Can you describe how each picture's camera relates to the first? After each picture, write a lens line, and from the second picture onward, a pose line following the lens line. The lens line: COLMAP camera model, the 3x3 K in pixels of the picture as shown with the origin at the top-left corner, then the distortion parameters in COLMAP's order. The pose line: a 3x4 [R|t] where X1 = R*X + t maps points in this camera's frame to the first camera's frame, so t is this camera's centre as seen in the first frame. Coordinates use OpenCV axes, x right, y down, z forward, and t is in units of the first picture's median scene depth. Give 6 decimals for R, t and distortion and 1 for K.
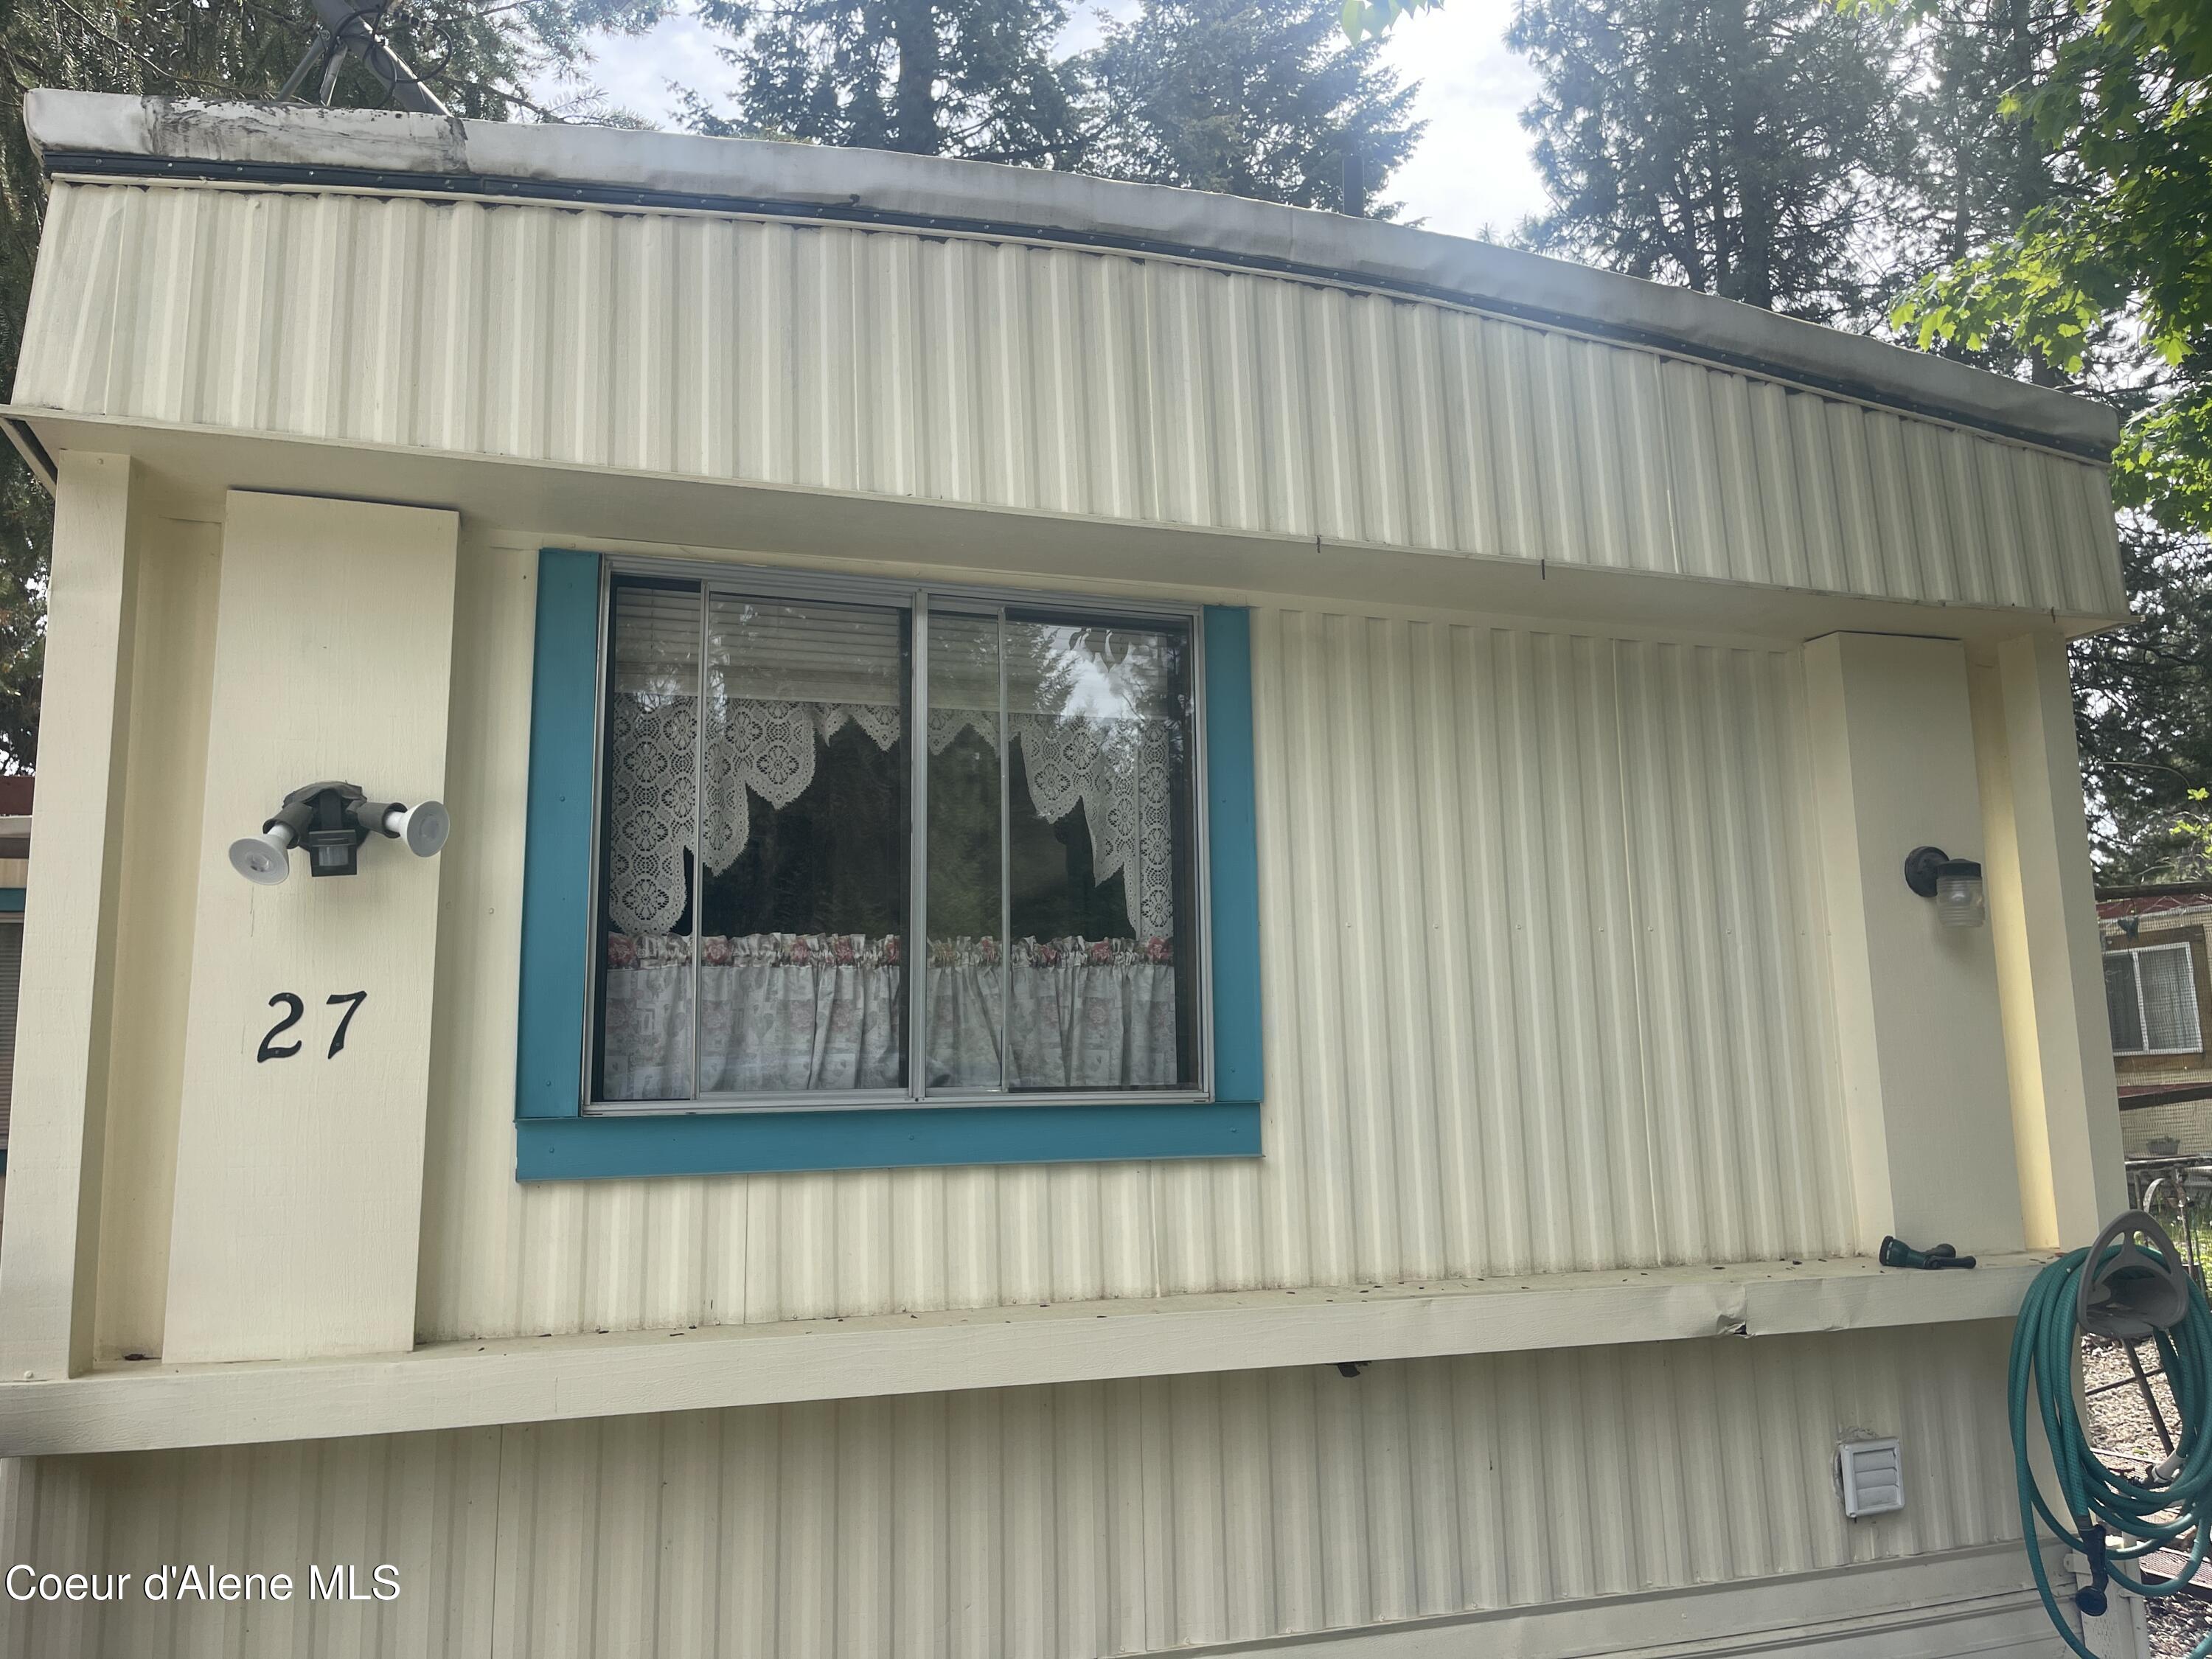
lens RADIAL K [[1705.4, 0, 1106.0], [0, 1705.4, 829.5], [0, 0, 1]] dist [0.105991, -0.138578]
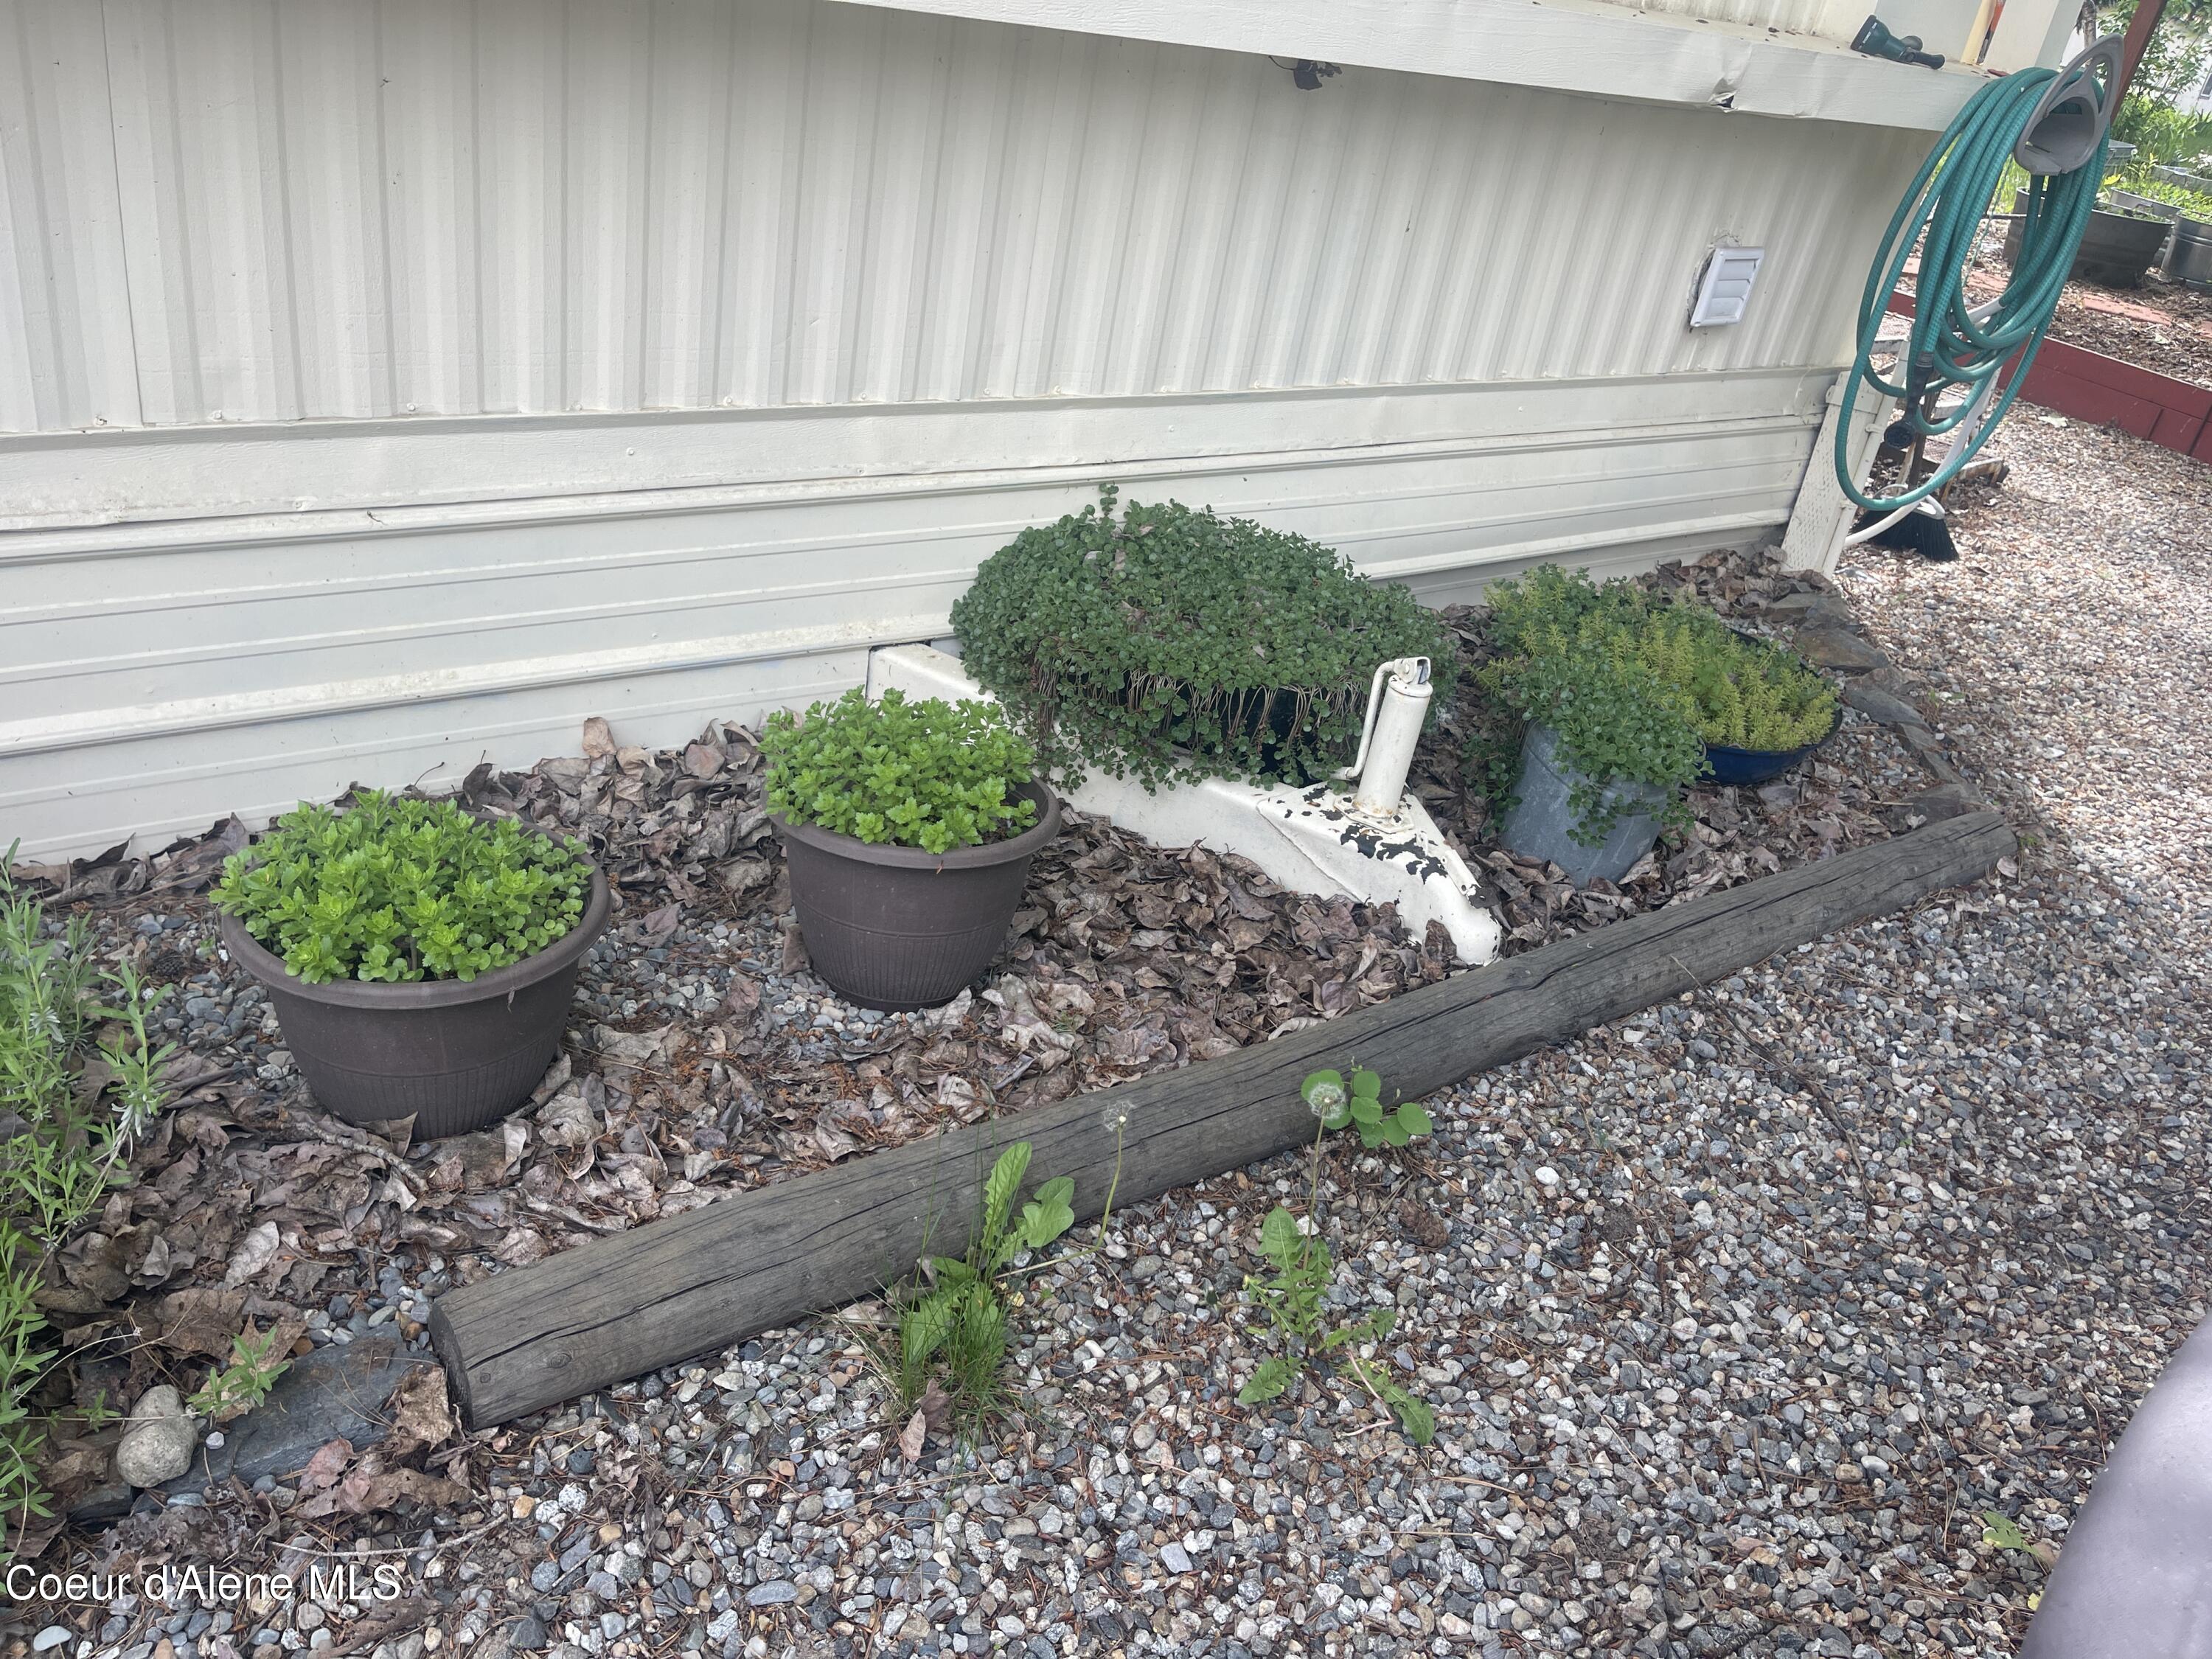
lens RADIAL K [[1705.4, 0, 1106.0], [0, 1705.4, 829.5], [0, 0, 1]] dist [0.105991, -0.138578]
pose [[0.926645, -0.005742, 0.375895, -0.224474], [-0.227637, 0.787170, 0.573189, 0.144869], [-0.299184, -0.616710, 0.728119, 0.243307]]
